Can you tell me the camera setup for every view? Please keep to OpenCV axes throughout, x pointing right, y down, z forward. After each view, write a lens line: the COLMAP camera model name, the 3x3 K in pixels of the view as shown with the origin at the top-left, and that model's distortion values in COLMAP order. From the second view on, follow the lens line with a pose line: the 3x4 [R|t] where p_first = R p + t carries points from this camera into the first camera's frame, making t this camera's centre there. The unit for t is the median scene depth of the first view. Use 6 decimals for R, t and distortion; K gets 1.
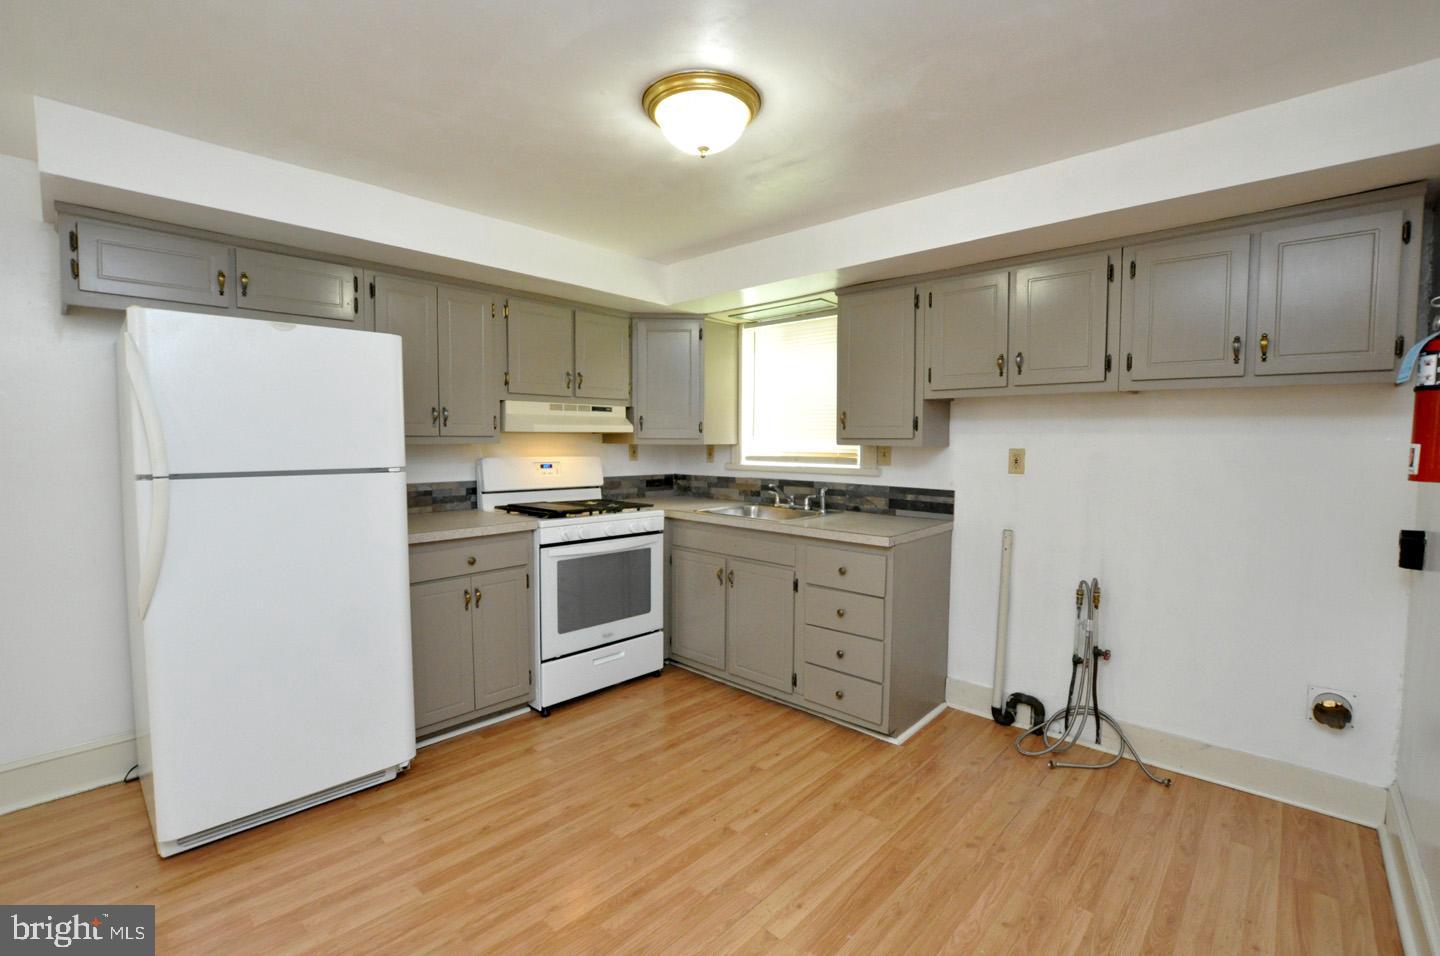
lens RADIAL K [[632.9, 0, 723.6], [0, 632.9, 475.7], [0, 0, 1]] dist [-0.028384, 0.000654]
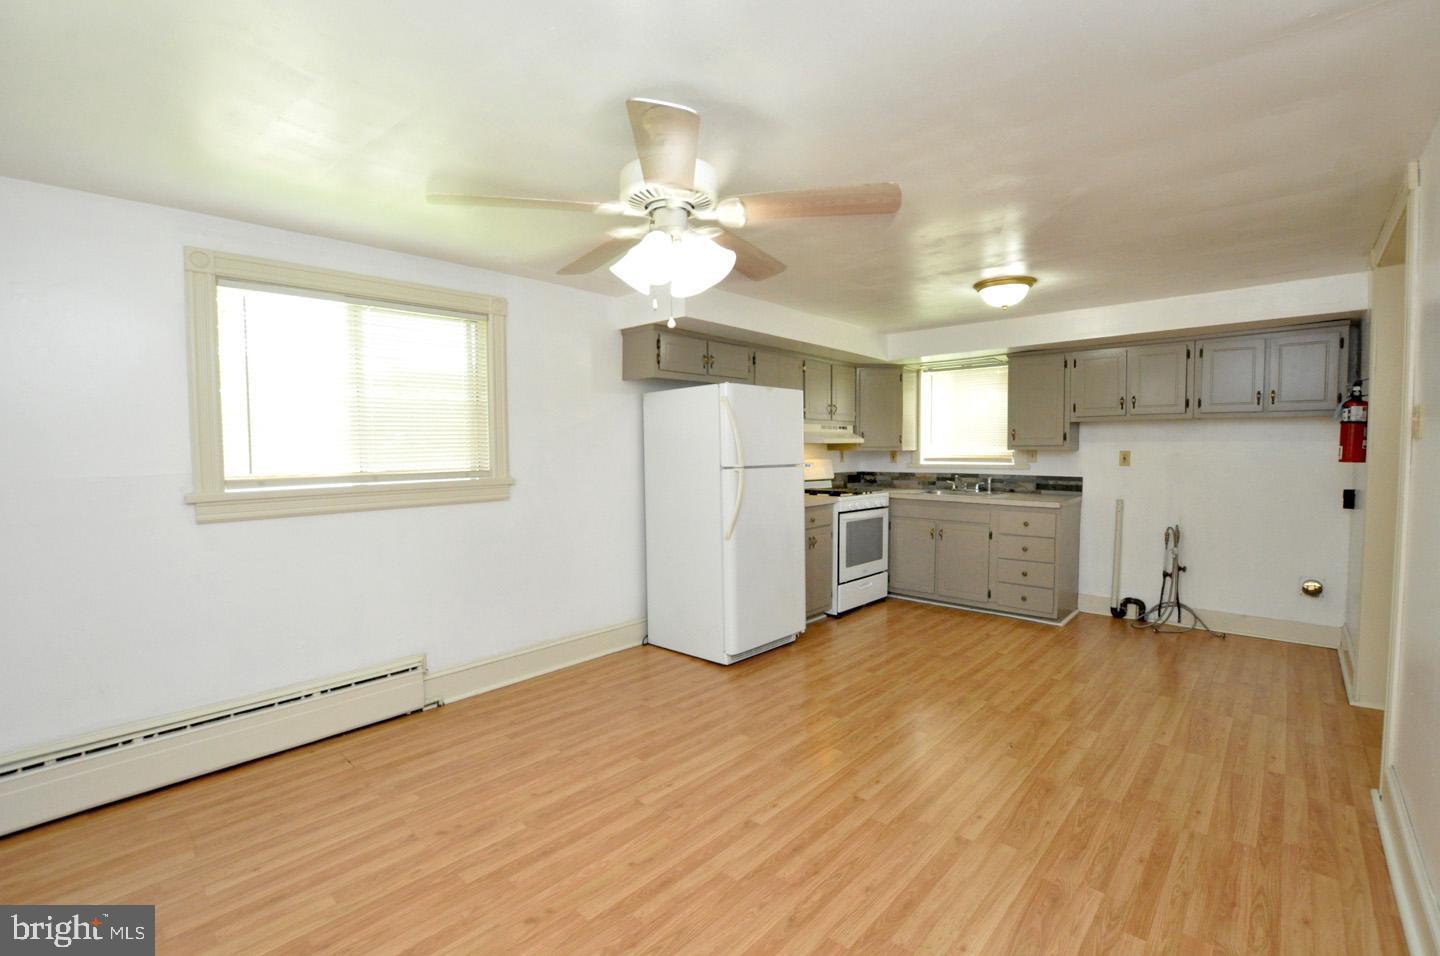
lens RADIAL K [[631.3, 0, 720.0], [0, 631.3, 478.0], [0, 0, 1]] dist [-0.039782, 0.005988]
pose [[0.999949, -0.009810, -0.002343, -0.558210], [0.009790, 0.999914, -0.008708, 0.030132], [0.002428, 0.008685, 0.999959, -0.601257]]
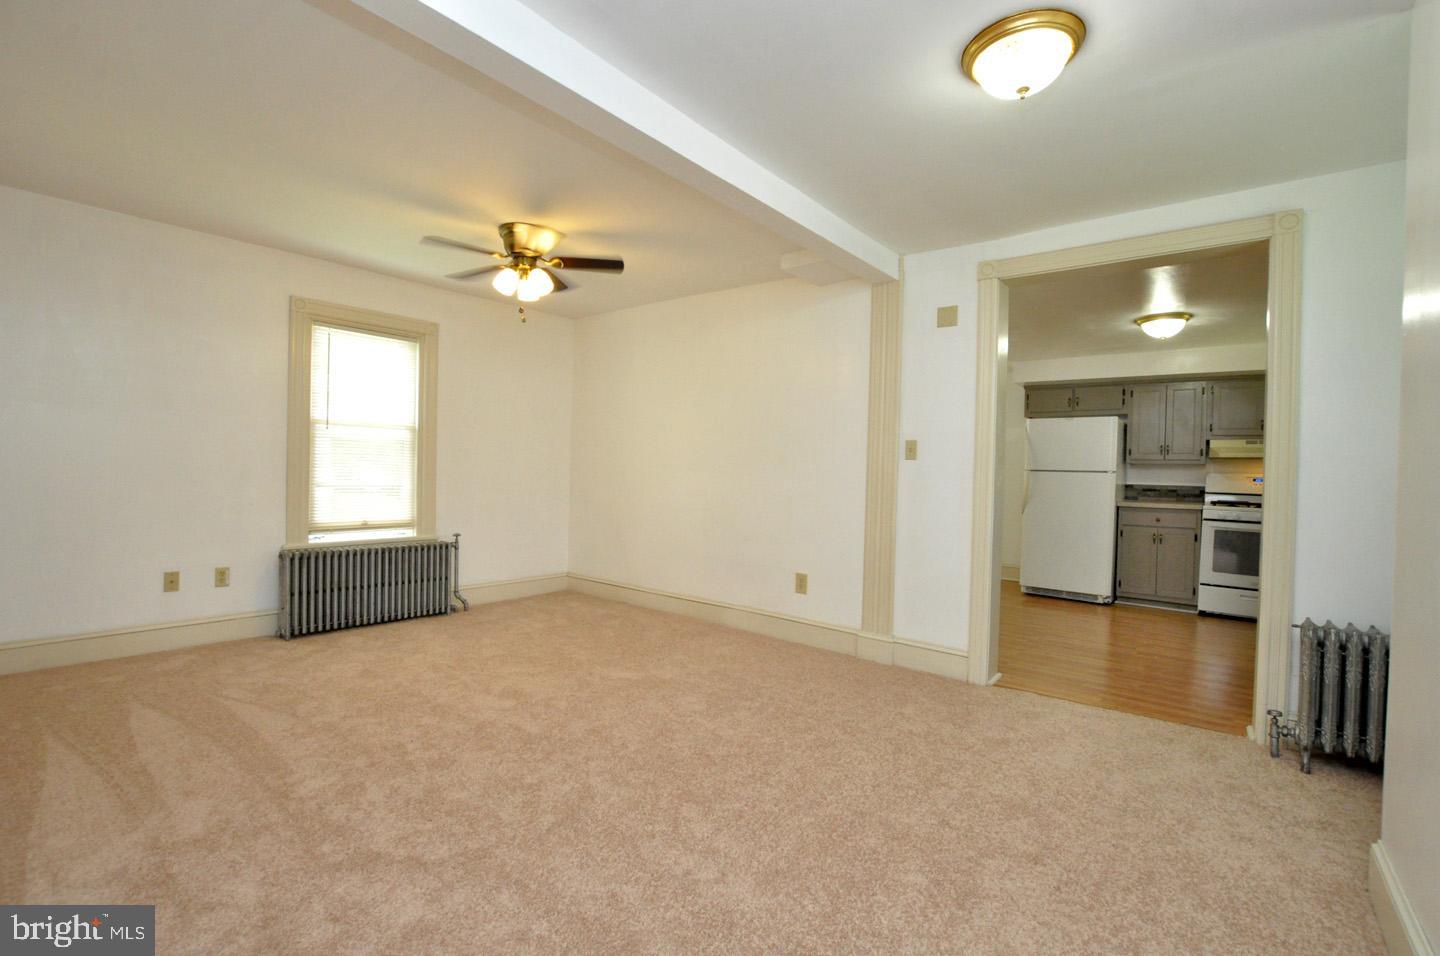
lens RADIAL K [[632.9, 0, 723.6], [0, 632.9, 475.7], [0, 0, 1]] dist [-0.028384, 0.000654]
pose [[0.059169, 0.006891, -0.998224, 1.327609], [-0.080857, 0.996724, 0.002088, 0.088258], [0.994968, 0.080590, 0.059532, -0.459678]]
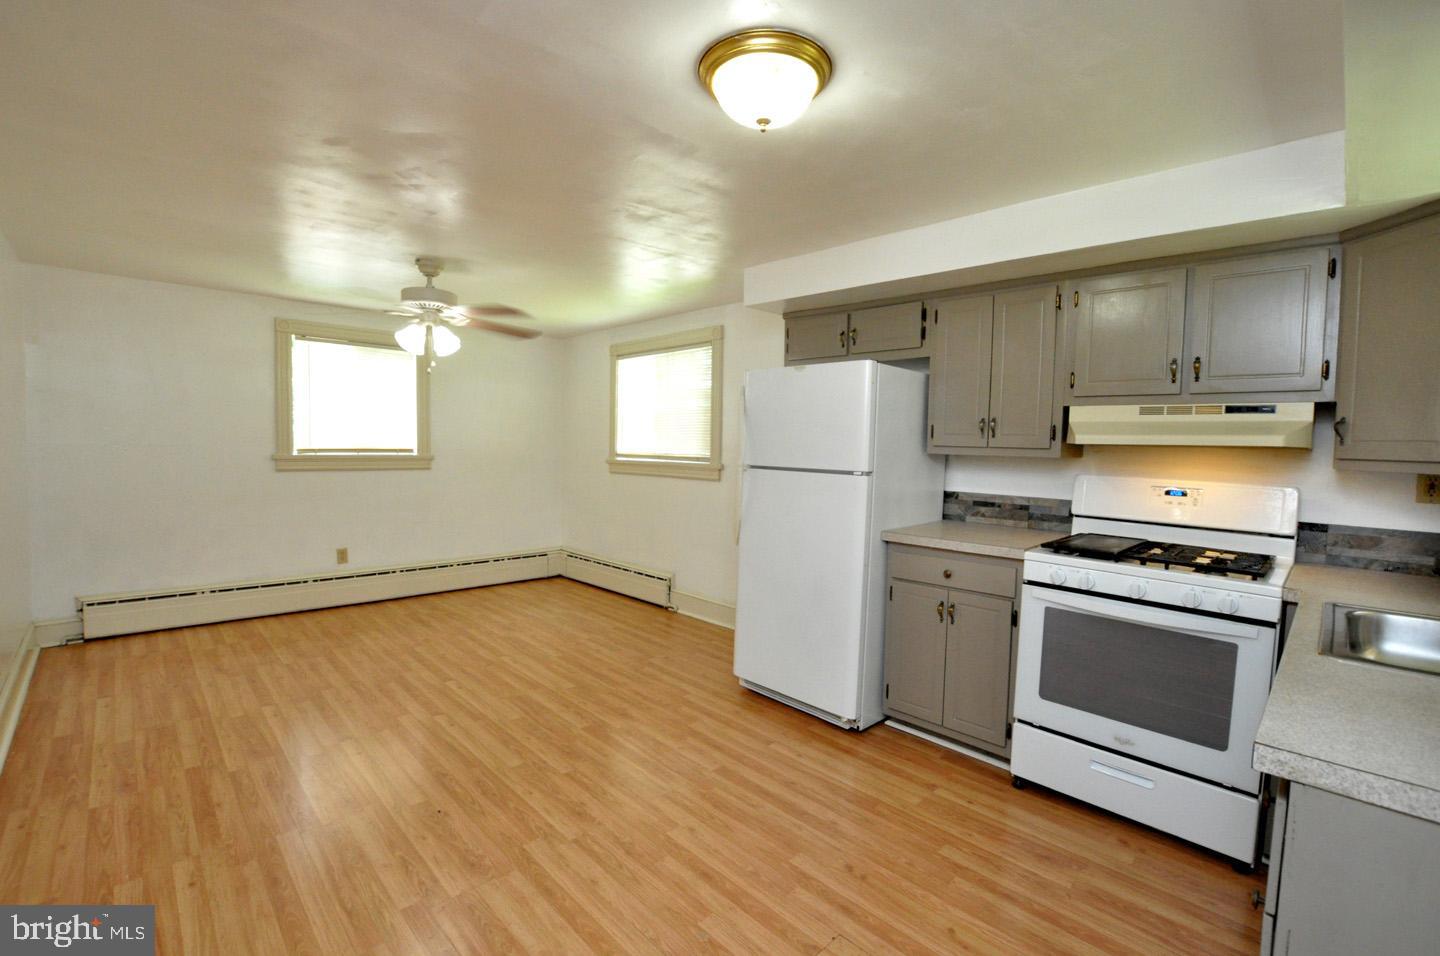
lens RADIAL K [[632.9, 0, 723.6], [0, 632.9, 475.7], [0, 0, 1]] dist [-0.028384, 0.000654]
pose [[-0.050080, 0.051369, -0.997423, 0.510556], [-0.078170, 0.995411, 0.055190, -0.038259], [0.995681, 0.080732, -0.045835, 0.593650]]
